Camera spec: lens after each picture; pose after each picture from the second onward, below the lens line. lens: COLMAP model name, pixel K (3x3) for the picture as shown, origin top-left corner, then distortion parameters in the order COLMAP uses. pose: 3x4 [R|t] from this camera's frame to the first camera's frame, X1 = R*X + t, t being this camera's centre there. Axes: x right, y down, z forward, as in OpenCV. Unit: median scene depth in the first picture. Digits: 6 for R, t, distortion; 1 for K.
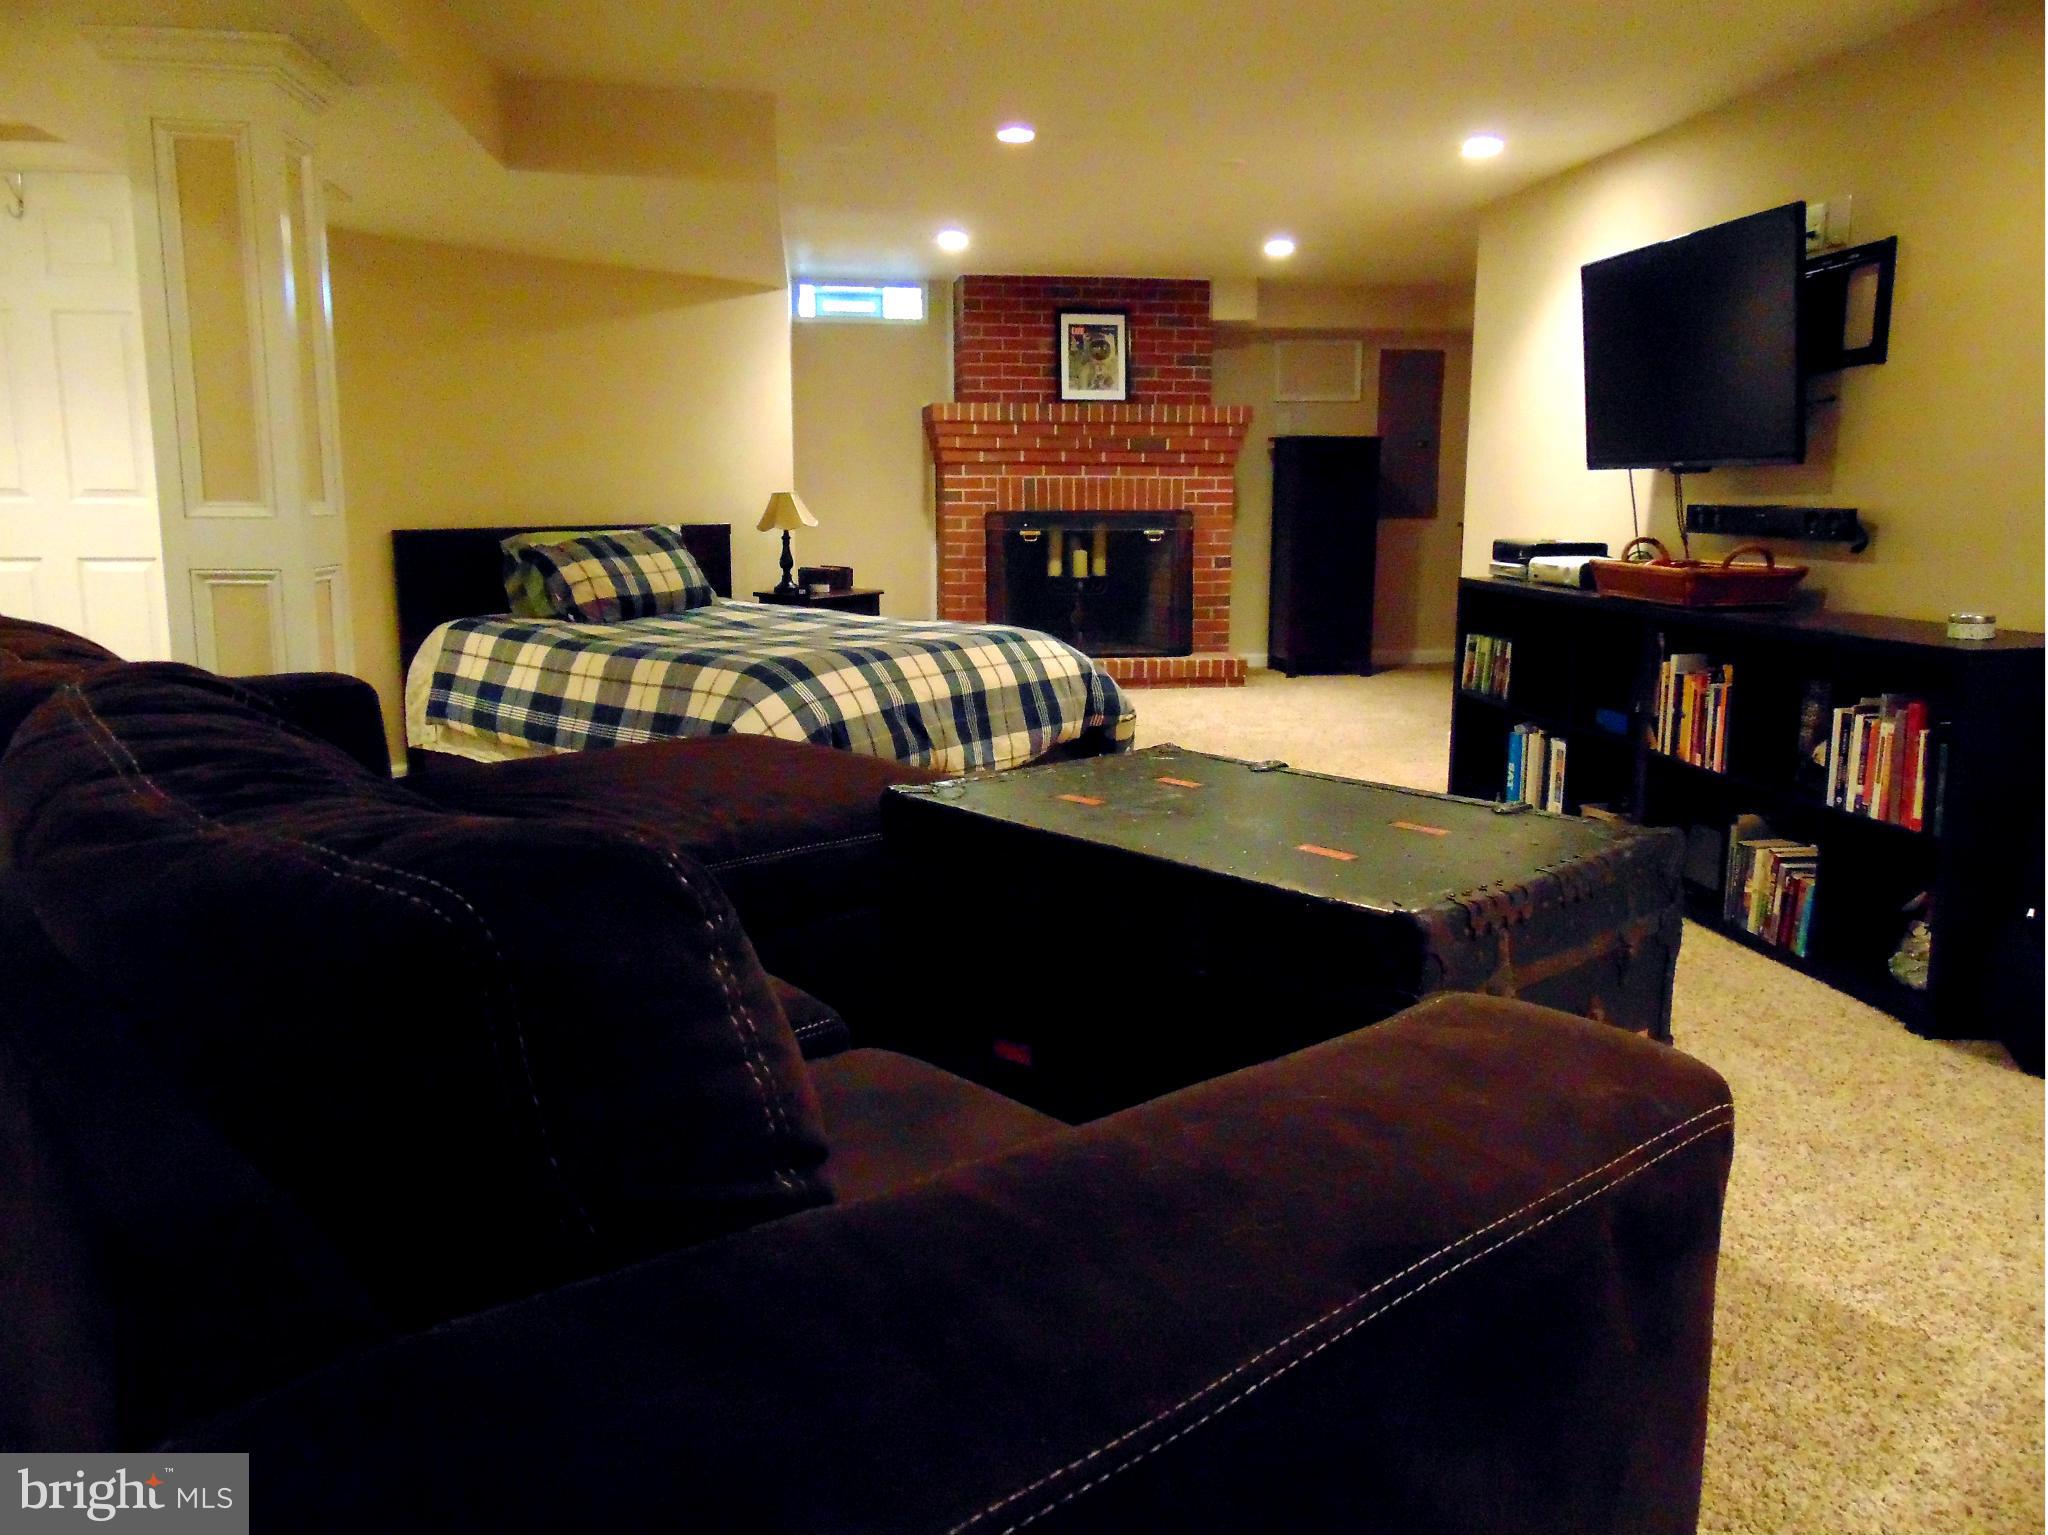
lens RADIAL K [[1543.7, 0, 1016.1], [0, 1543.7, 762.5], [0, 0, 1]] dist [-0.028934, 0.052162]
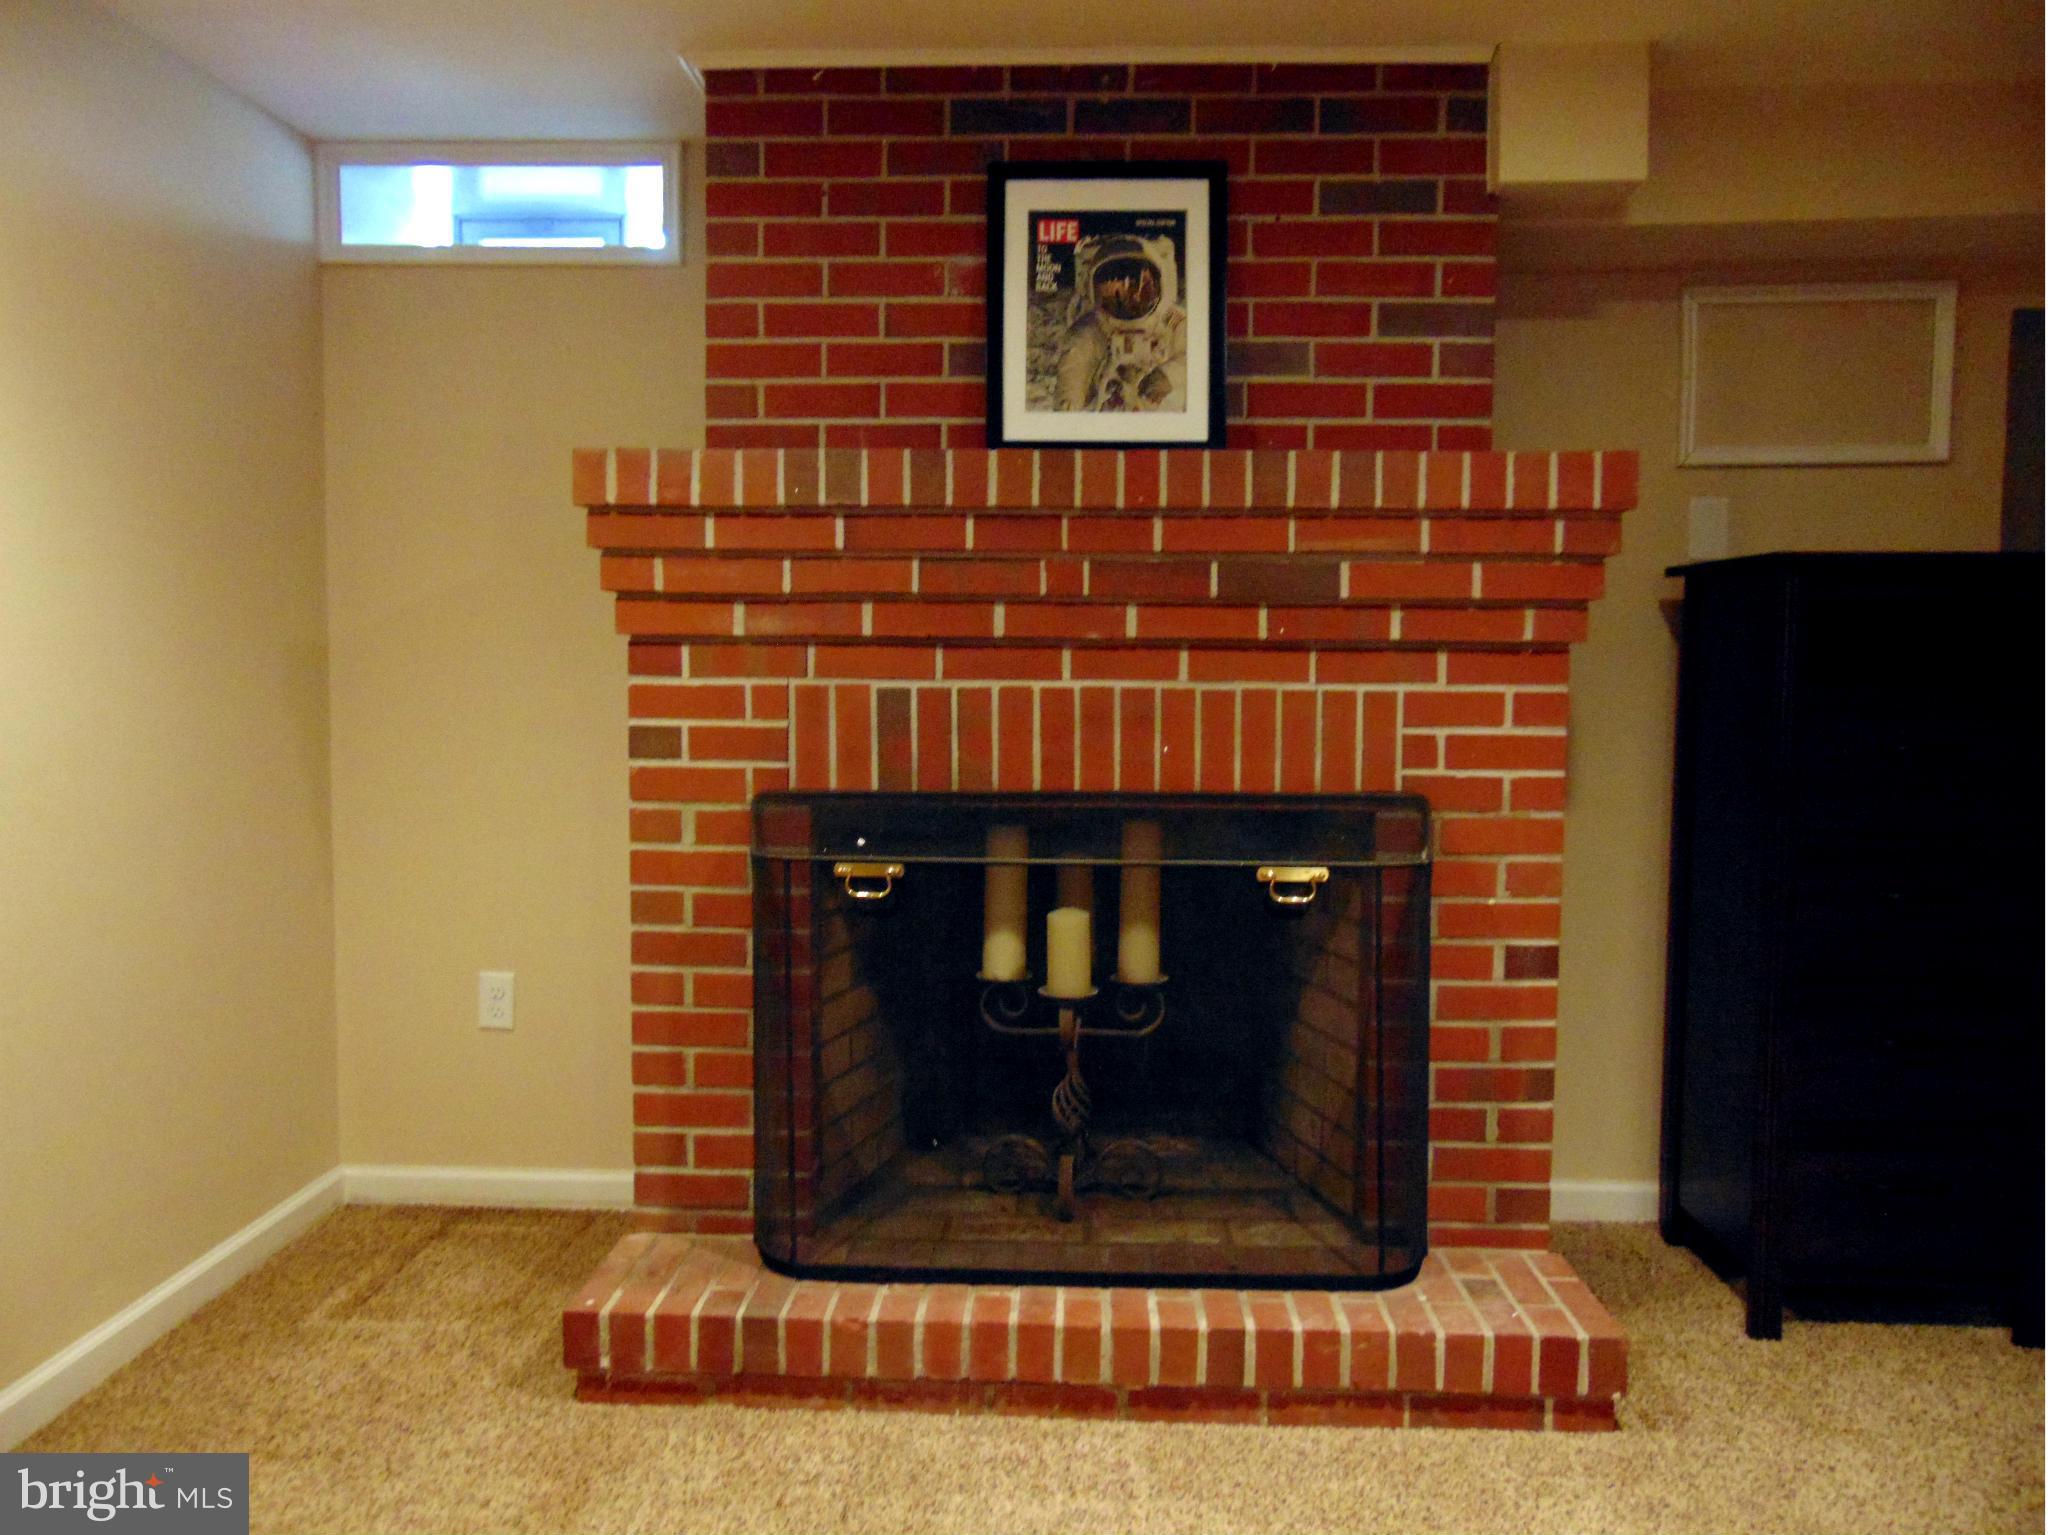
lens RADIAL K [[1543.7, 0, 1035.4], [0, 1543.7, 761.1], [0, 0, 1]] dist [-0.028934, 0.052162]
pose [[0.985553, 0.015706, -0.168639, 0.090354], [-0.034567, 0.993386, -0.109500, -0.135945], [0.165803, 0.113748, 0.979577, 0.697664]]
